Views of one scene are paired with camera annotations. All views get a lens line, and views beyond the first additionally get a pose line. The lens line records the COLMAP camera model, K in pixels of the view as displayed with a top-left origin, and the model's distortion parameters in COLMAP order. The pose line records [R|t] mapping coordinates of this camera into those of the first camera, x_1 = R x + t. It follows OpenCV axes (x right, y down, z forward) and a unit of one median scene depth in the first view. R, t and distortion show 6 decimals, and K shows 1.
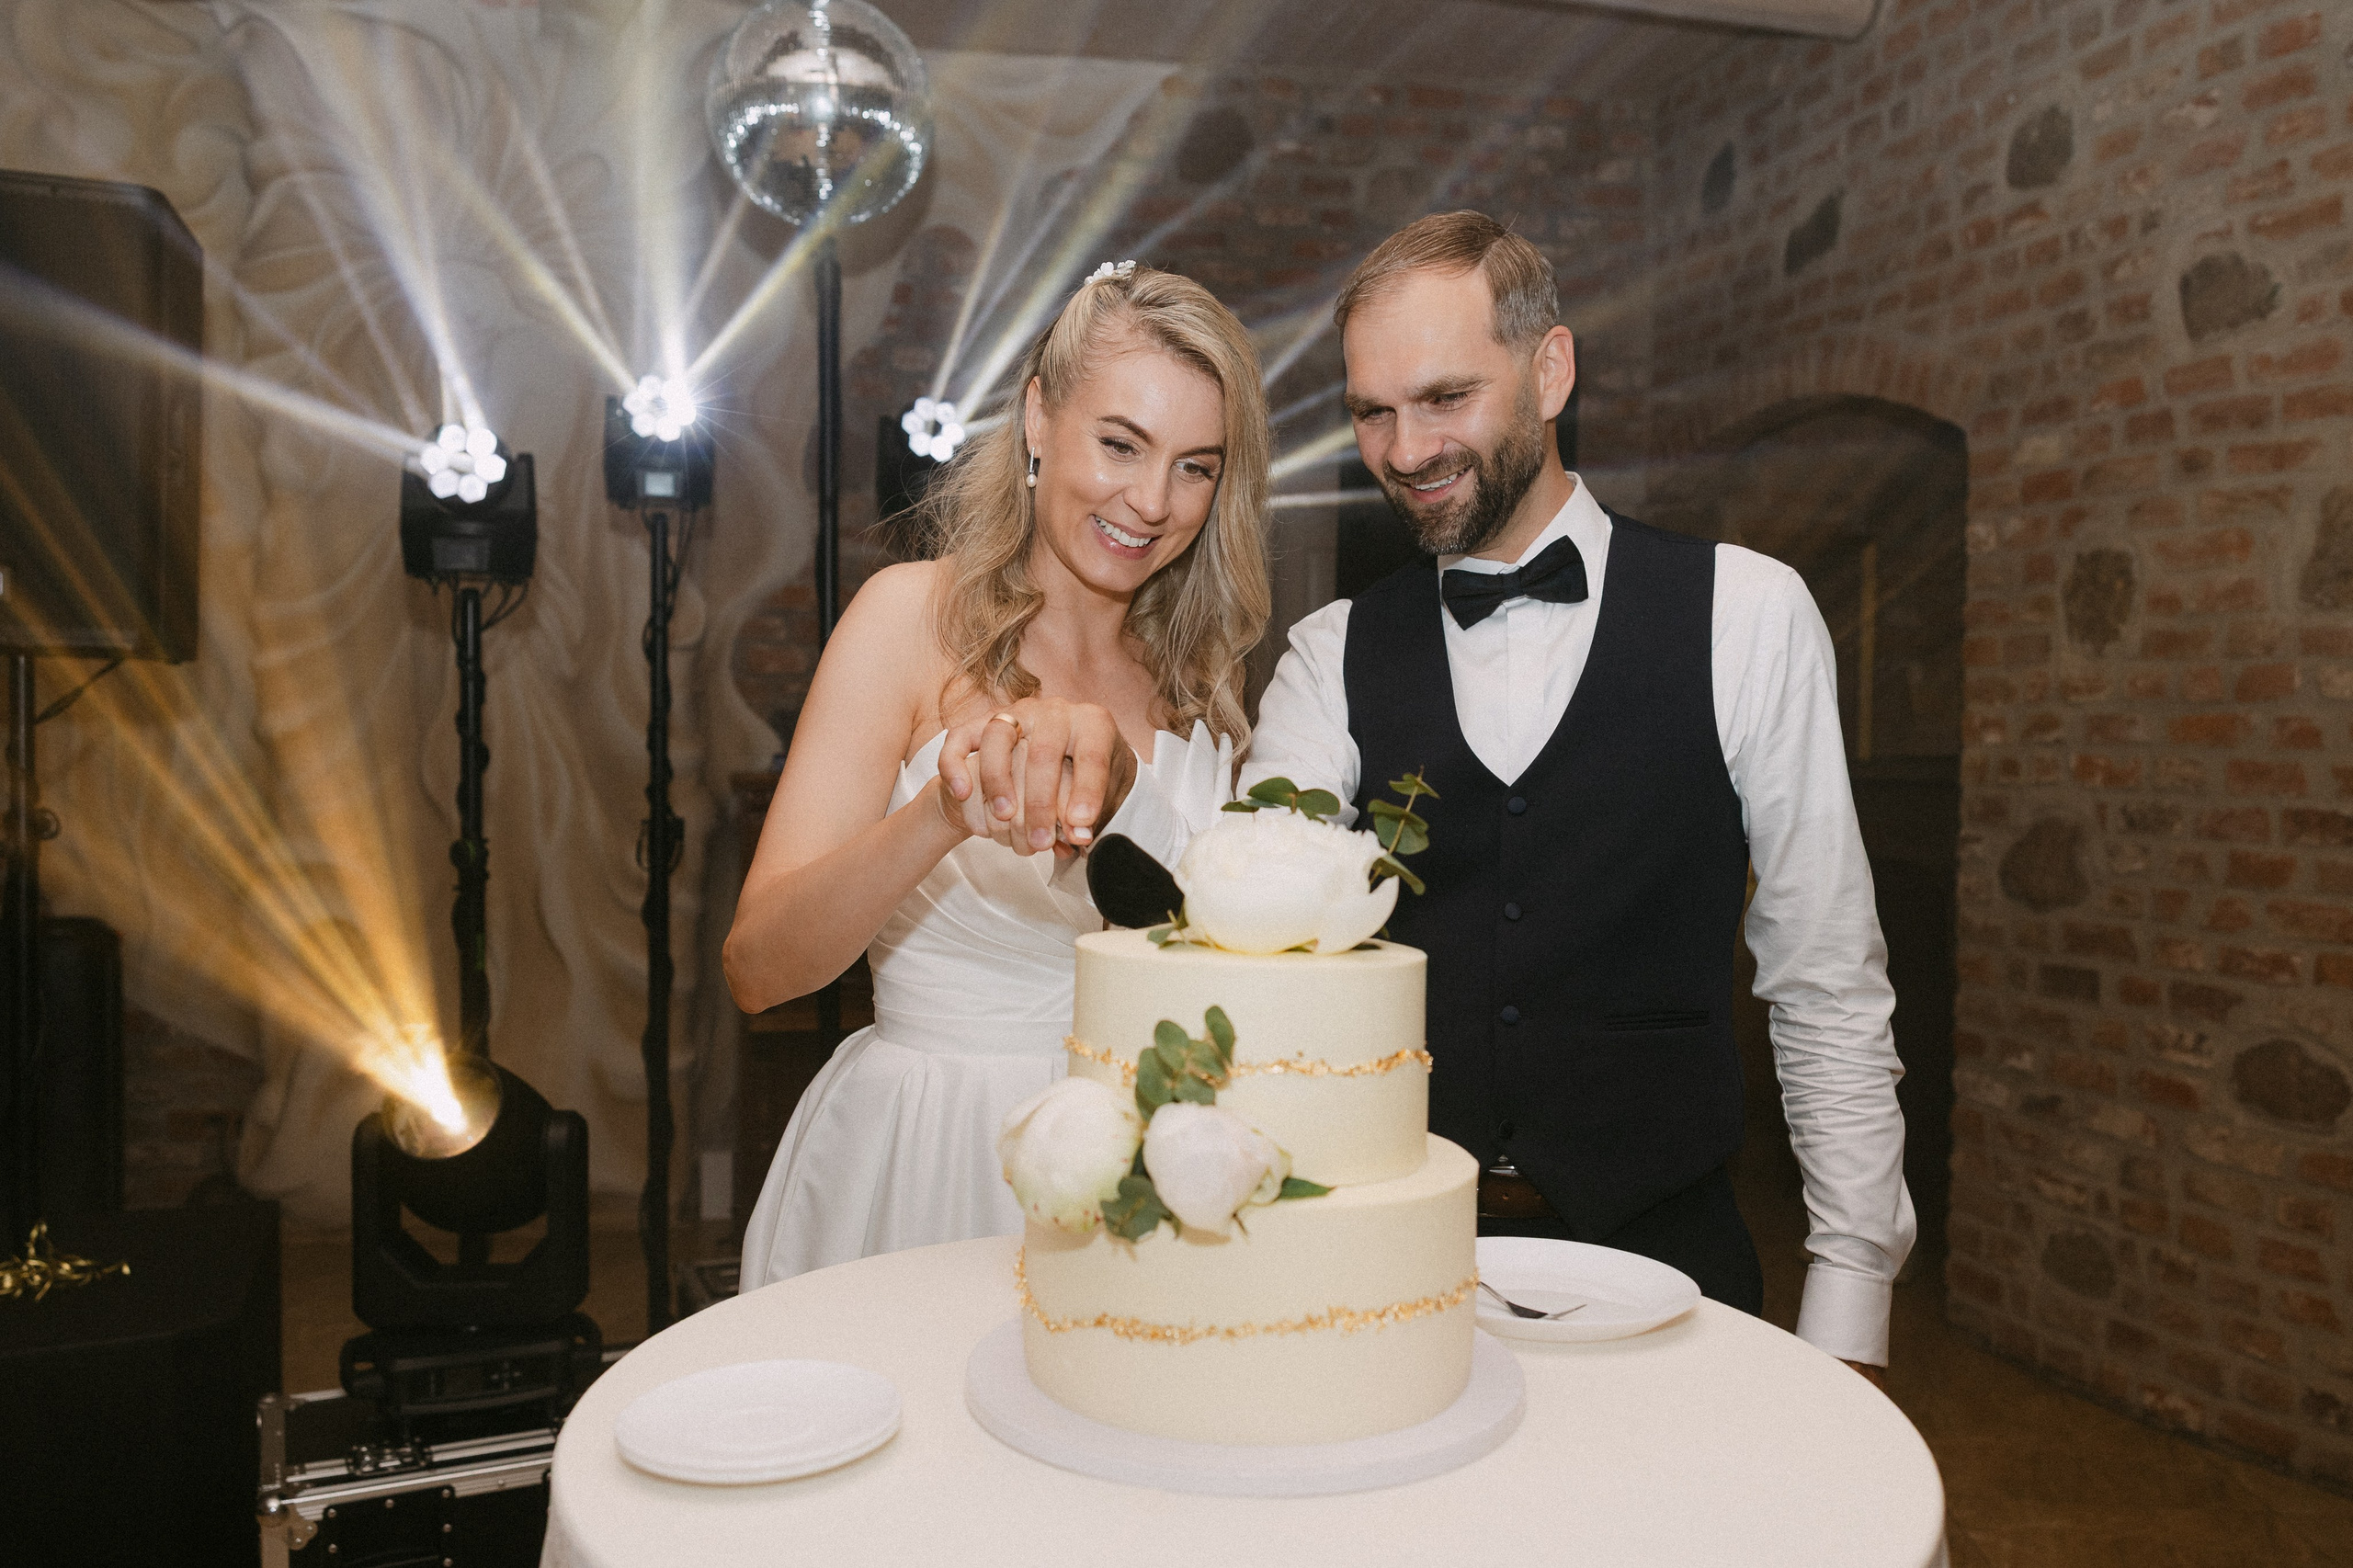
lens RADIAL K [[1899.1, 0, 1176.5], [0, 1899.1, 784.0], [0, 0, 1]] dist [-0.002778, -0.000696]
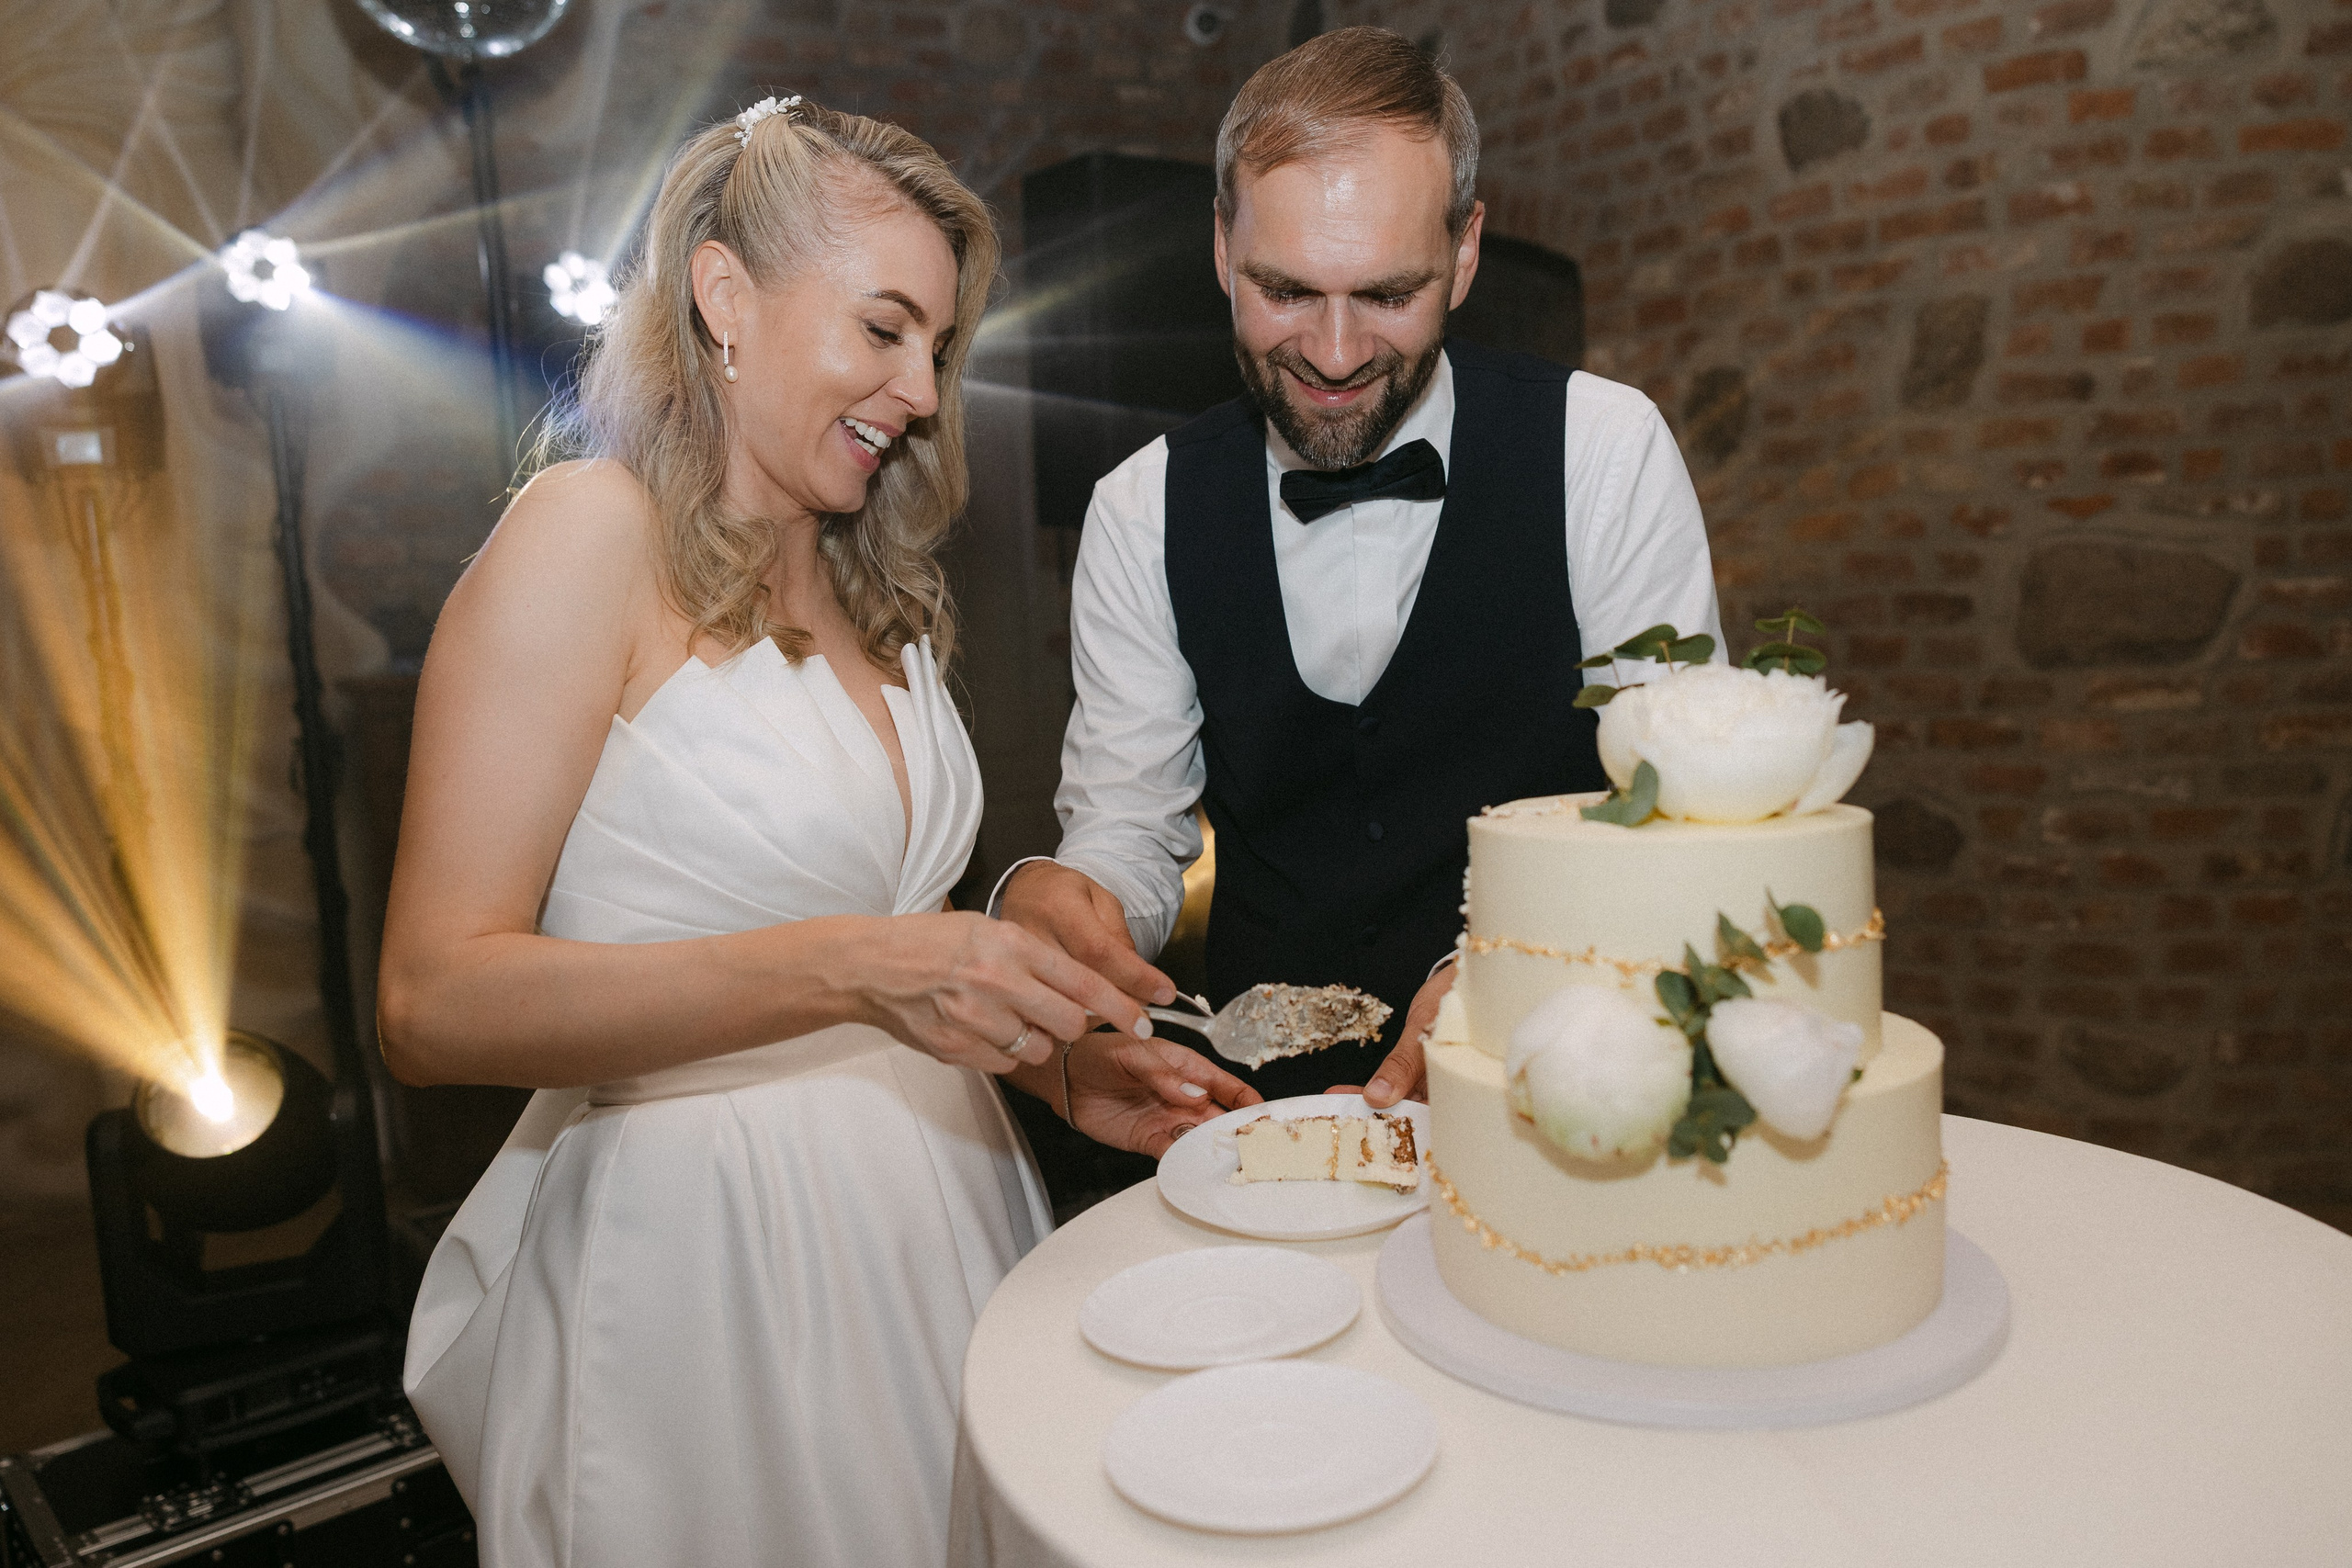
lens RADIAL K [[1833.9, 0, 1200.0], [0, 1833.9, 762.2], [0, 0, 1]] dist [-0.000141, -0.003143]
pose [[0.959794, -0.095787, 0.263856, -0.103525], [0.077282, 0.993821, 0.079667, -0.006114], [-0.269857, -0.056073, 0.961266, 0.060735]]
